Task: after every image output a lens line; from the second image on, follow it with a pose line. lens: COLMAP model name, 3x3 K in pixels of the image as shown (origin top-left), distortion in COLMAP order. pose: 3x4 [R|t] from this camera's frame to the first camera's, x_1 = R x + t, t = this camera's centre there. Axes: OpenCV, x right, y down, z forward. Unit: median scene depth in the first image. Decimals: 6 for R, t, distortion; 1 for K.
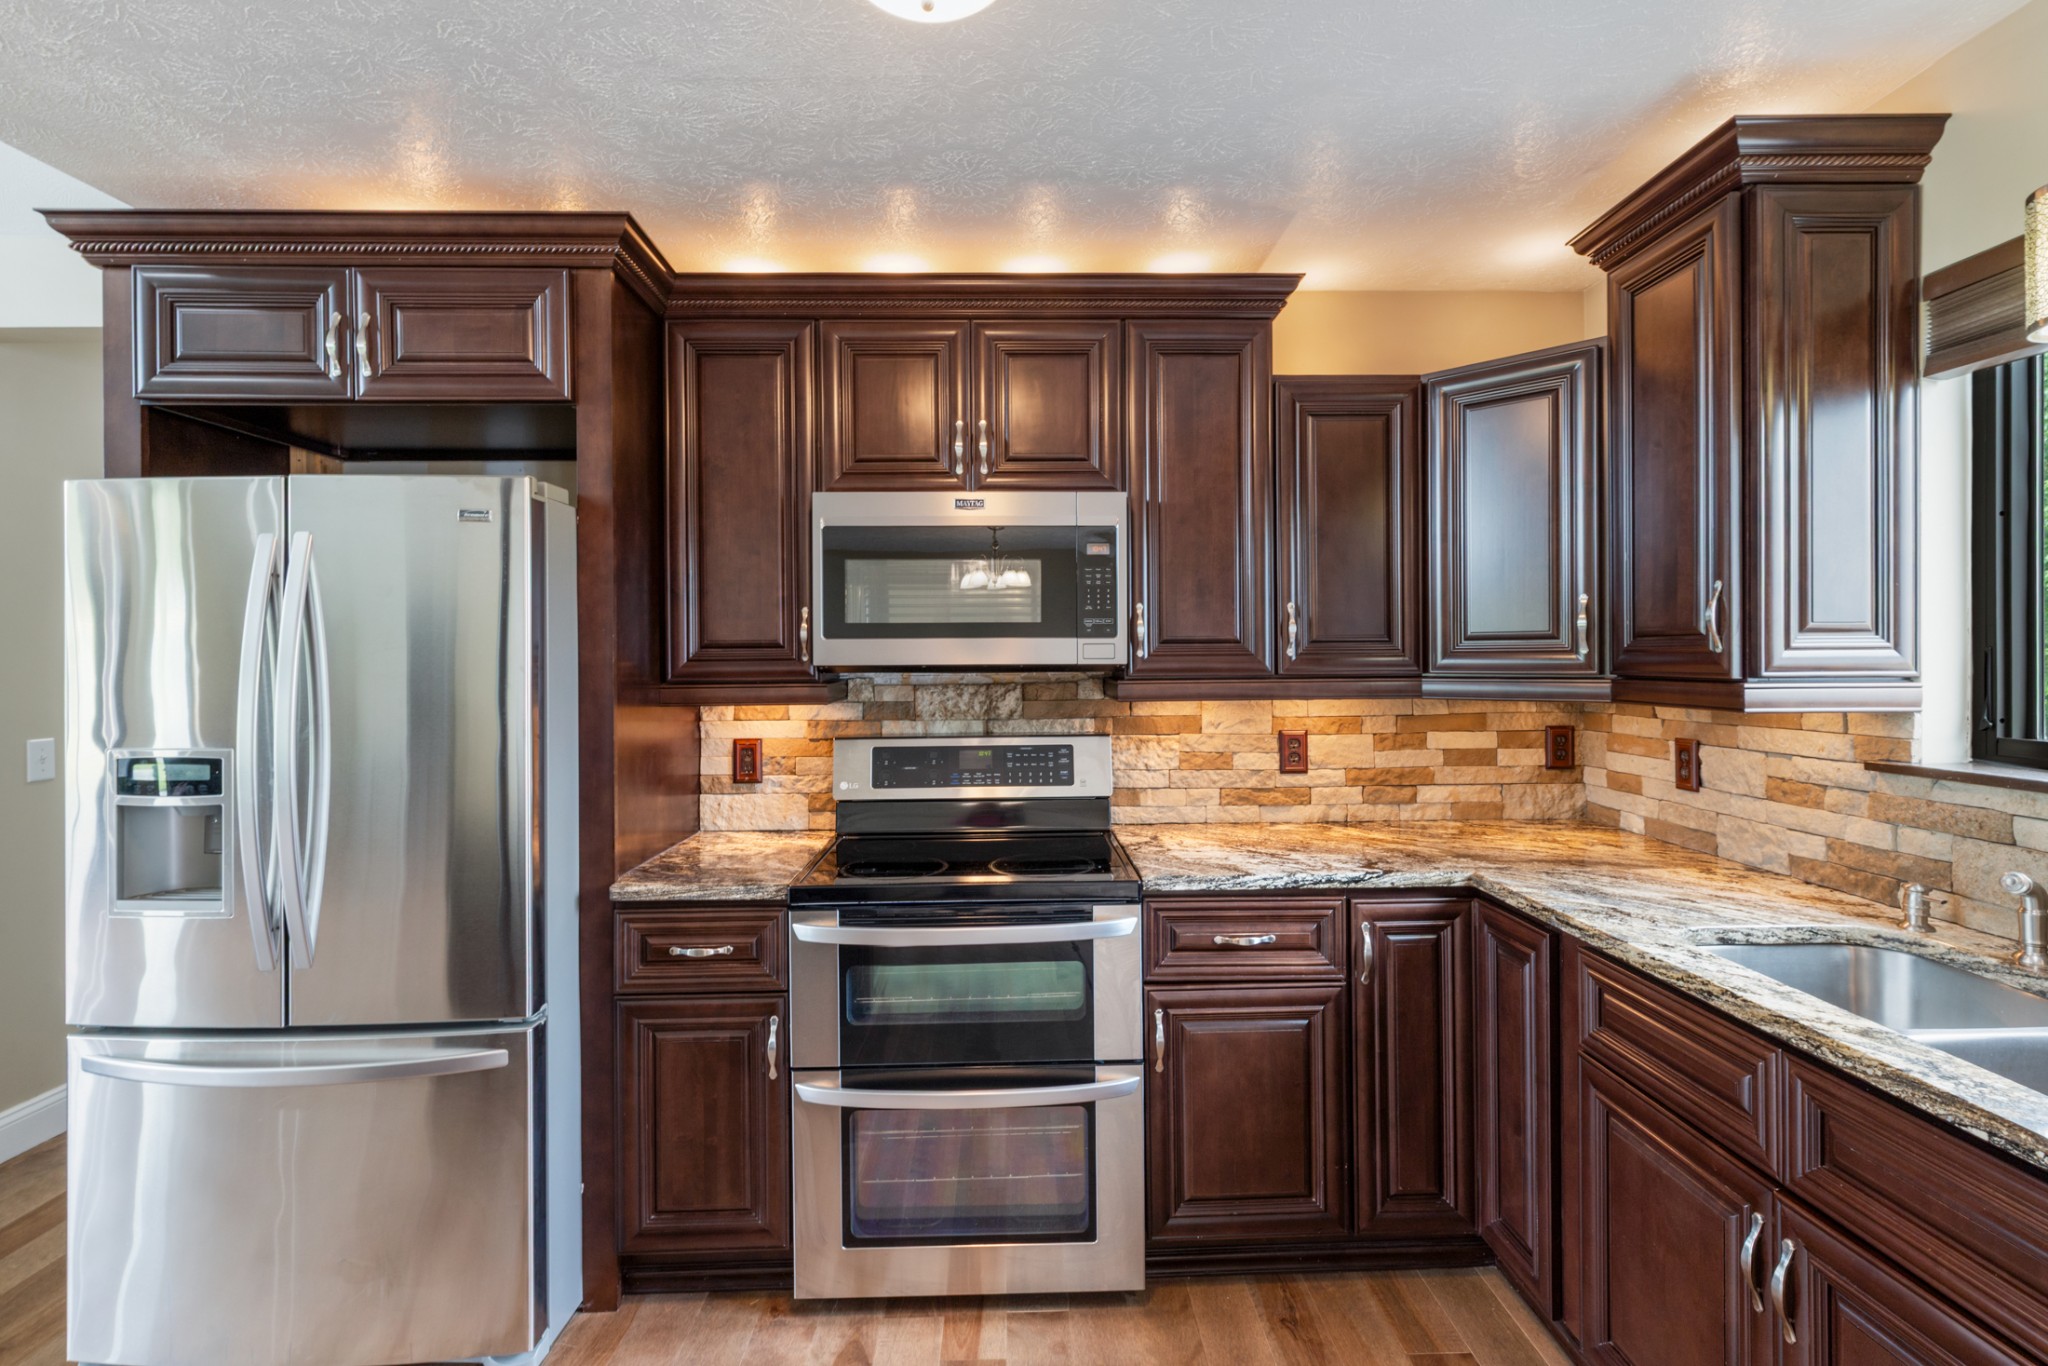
lens RADIAL K [[949.3, 0, 1022.4], [0, 949.3, 666.0], [0, 0, 1]] dist [0.003926, -0.000110]
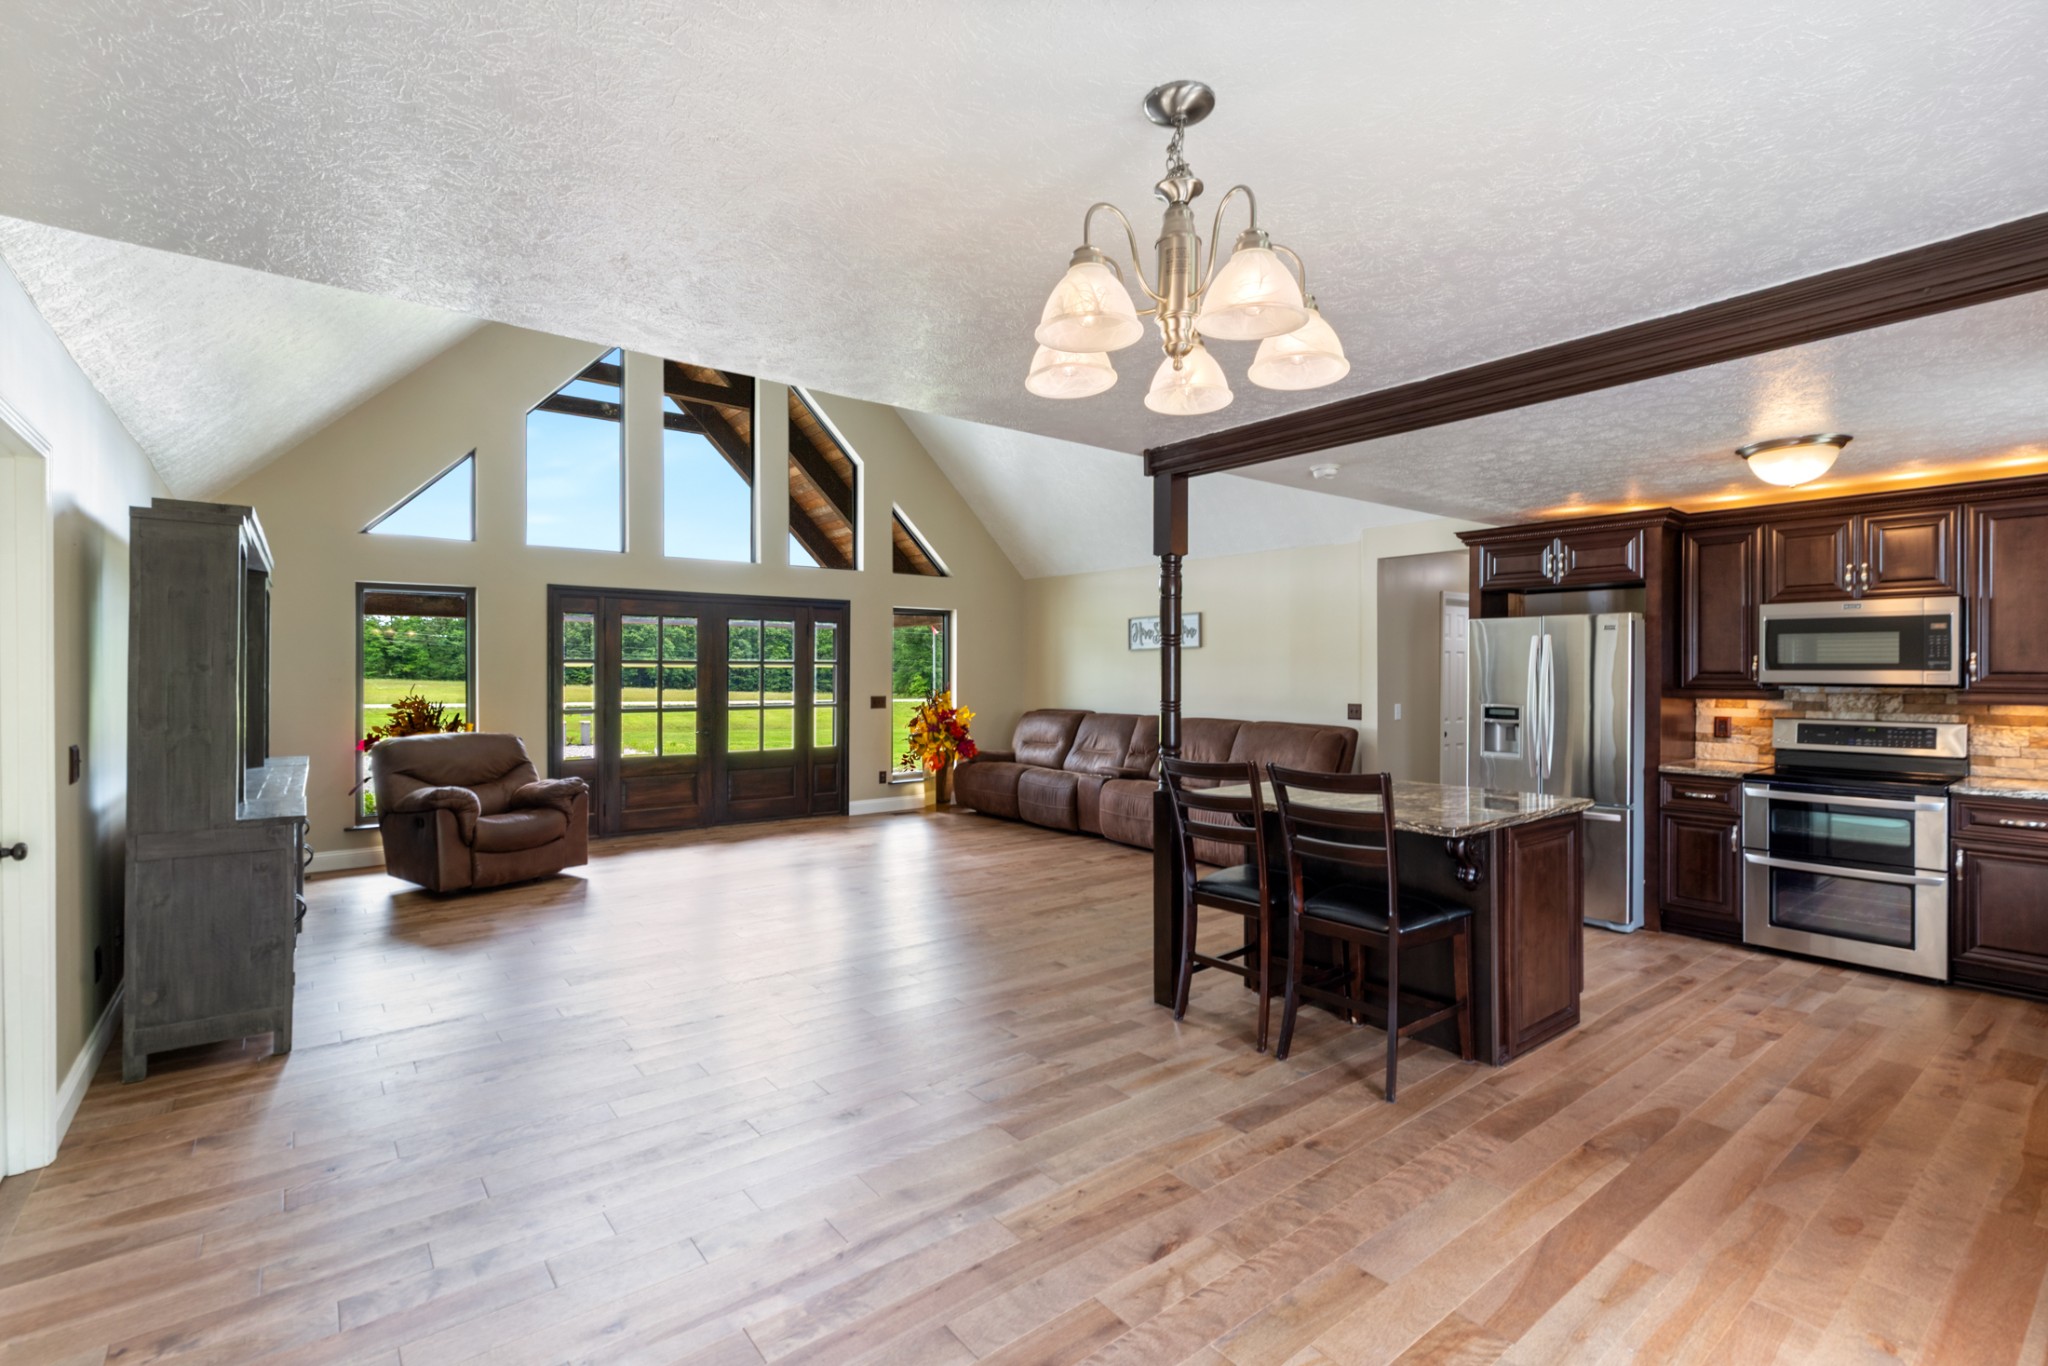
lens RADIAL K [[949.3, 0, 1011.0], [0, 949.3, 670.5], [0, 0, 1]] dist [0.003926, -0.000110]
pose [[0.606392, 0.009358, -0.795111, 0.484878], [-0.014449, 0.999895, 0.000749, -0.004085], [0.795035, 0.011035, 0.606463, -1.730903]]
